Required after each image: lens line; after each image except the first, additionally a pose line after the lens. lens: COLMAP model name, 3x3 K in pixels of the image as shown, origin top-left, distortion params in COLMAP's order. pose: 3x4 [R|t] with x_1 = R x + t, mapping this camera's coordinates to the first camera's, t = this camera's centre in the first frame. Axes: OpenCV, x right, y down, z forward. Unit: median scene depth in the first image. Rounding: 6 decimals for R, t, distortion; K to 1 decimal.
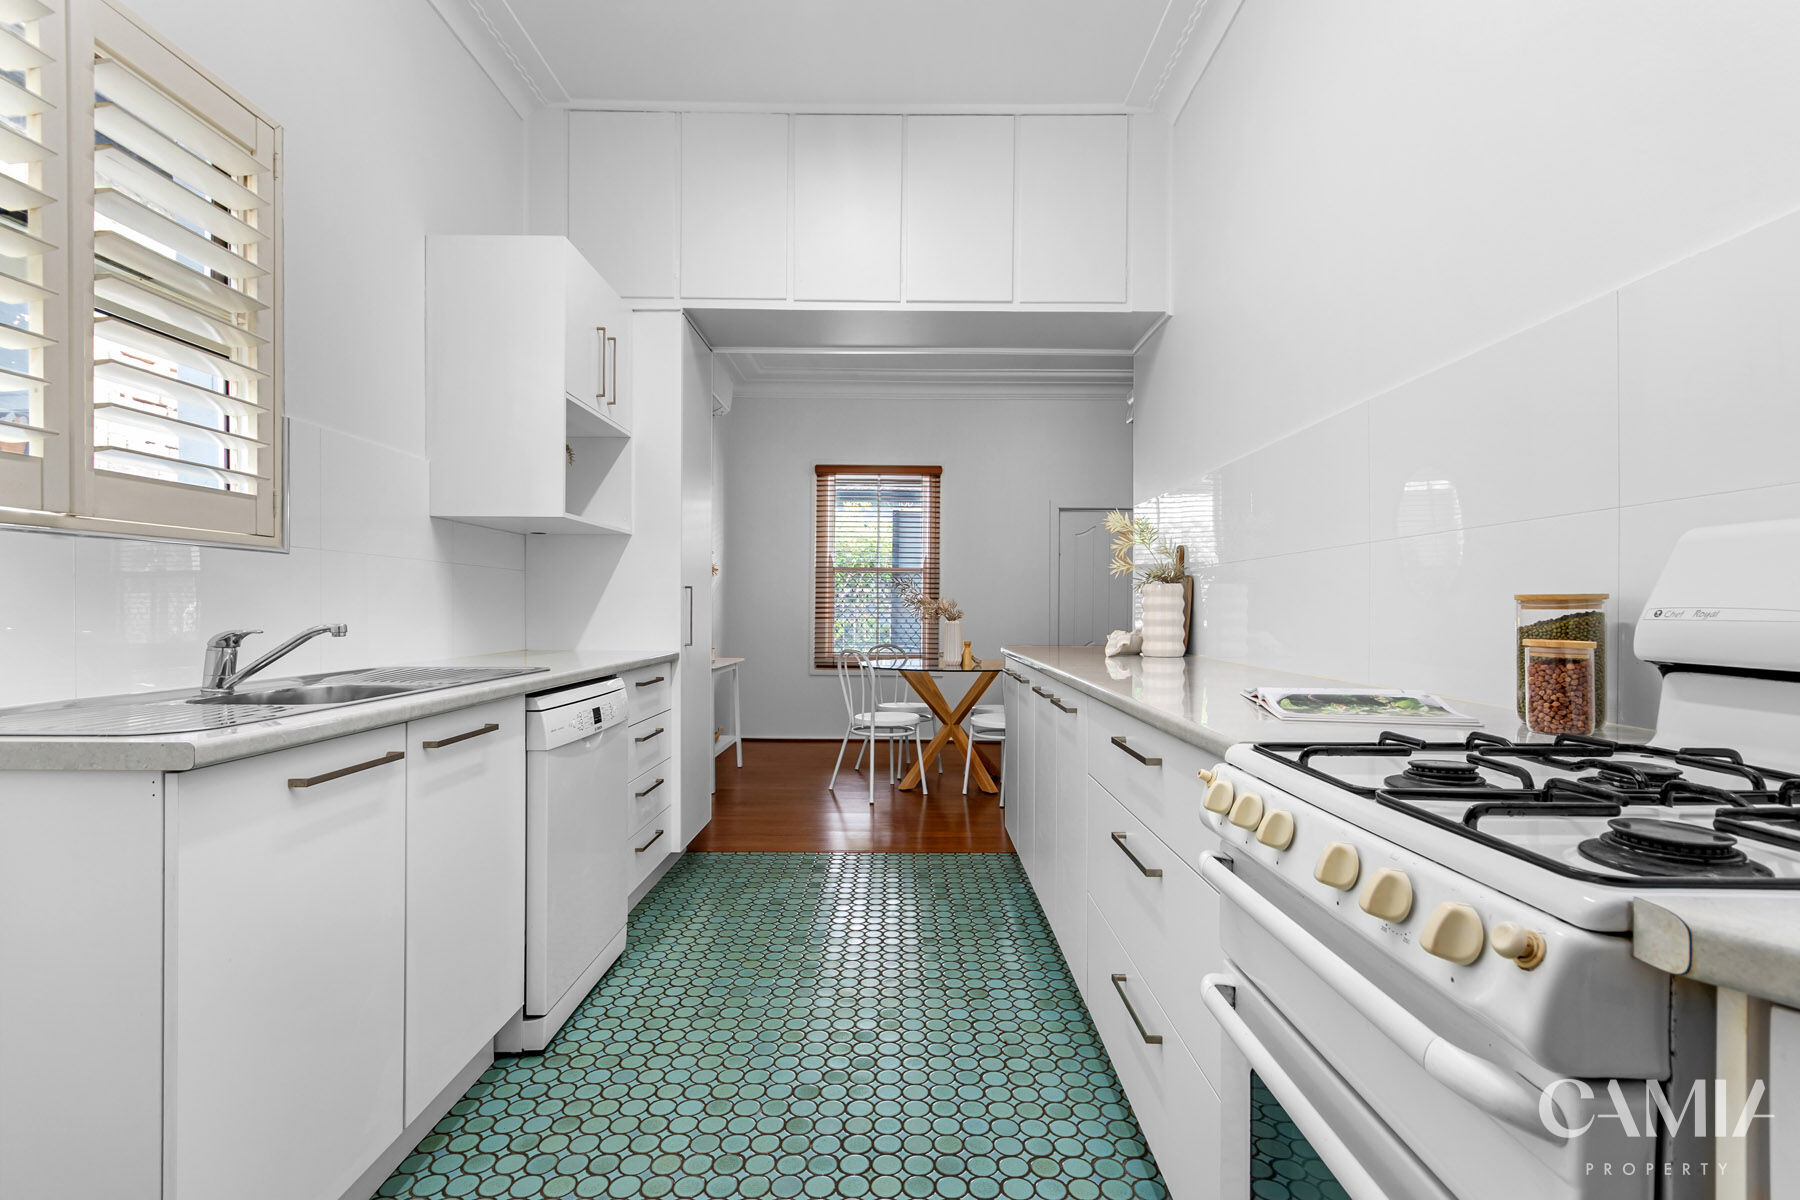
lens RADIAL K [[833.1, 0, 901.7], [0, 833.1, 601.3], [0, 0, 1]] dist [0.000673, 0.000120]
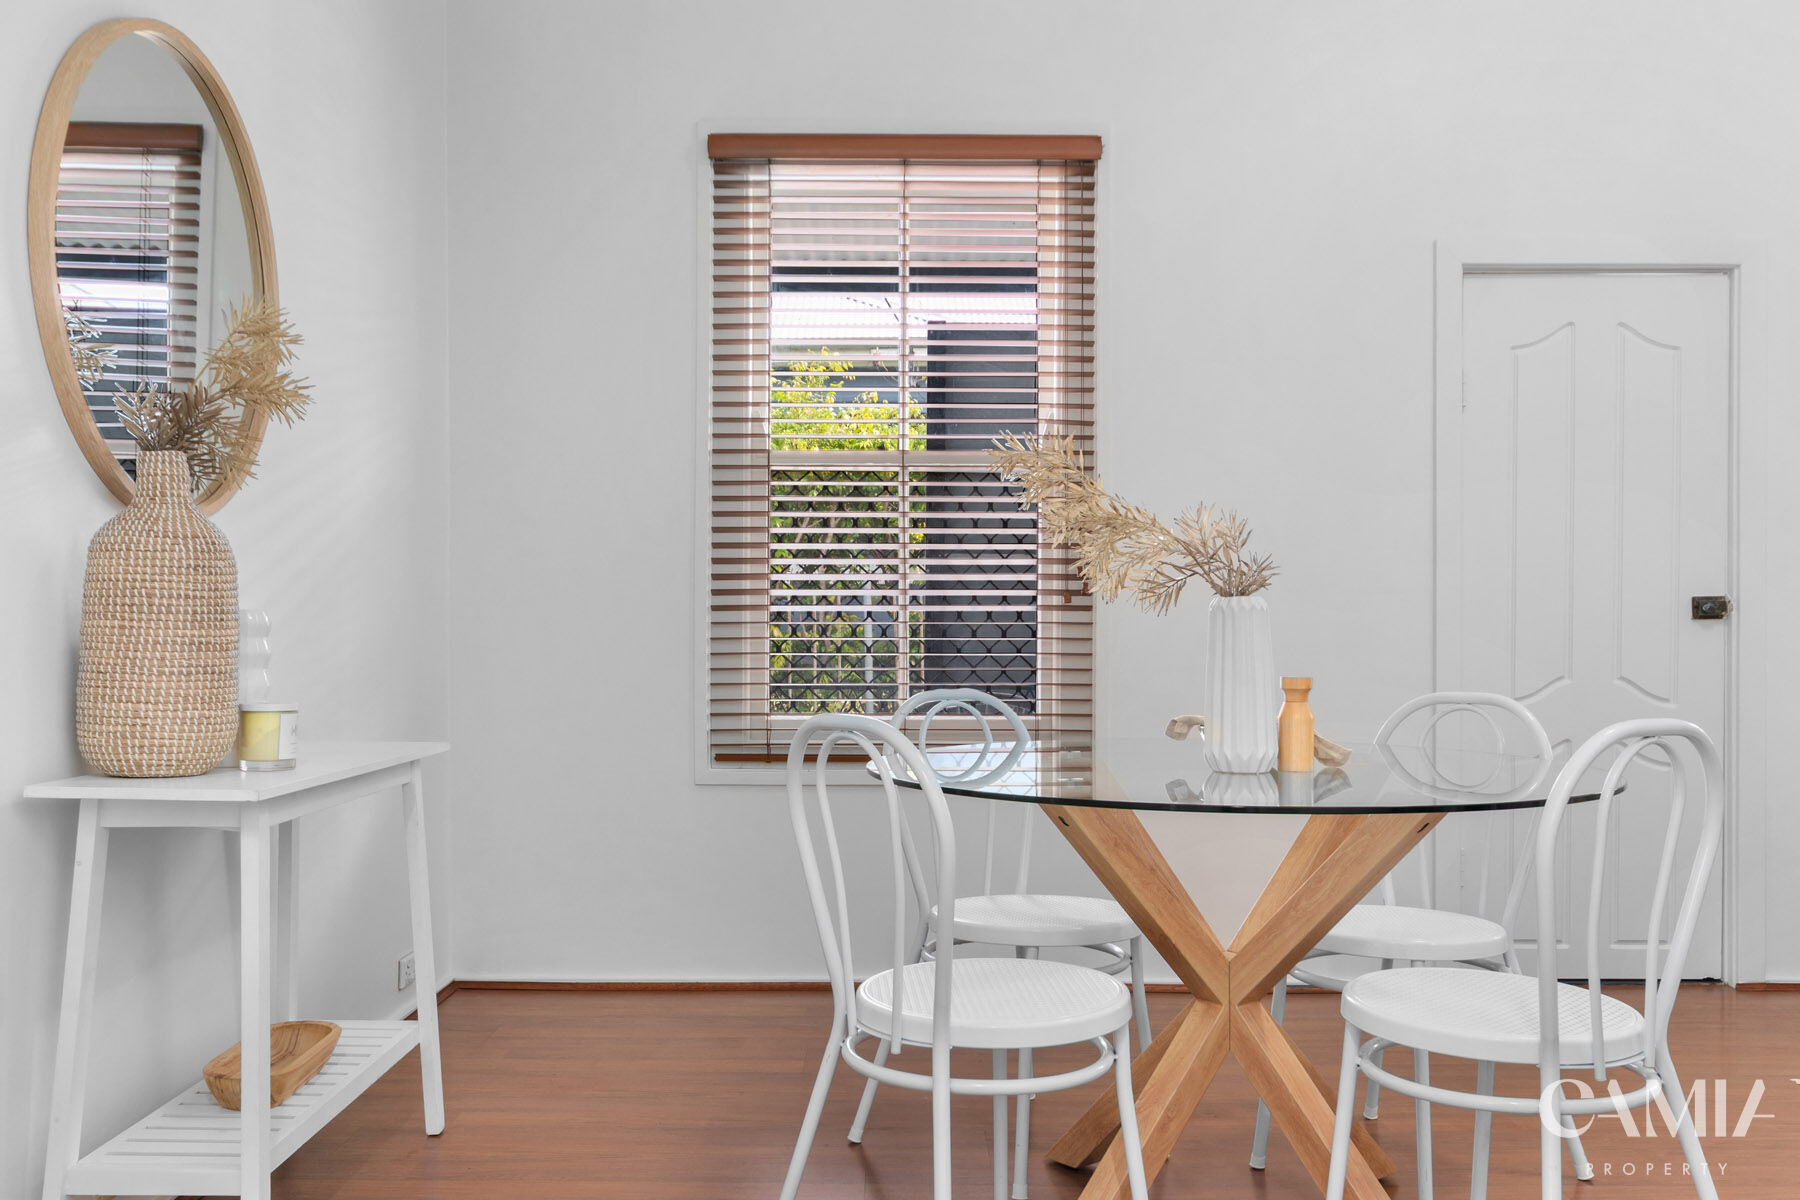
lens RADIAL K [[1676.4, 0, 900.4], [0, 1676.4, 602.4], [0, 0, 1]] dist [0.023535, 0.000000]
pose [[0.999989, -0.004535, -0.001136, -0.030304], [0.004539, 0.999983, 0.003670, 0.016125], [0.001120, -0.003675, 0.999993, 0.352306]]
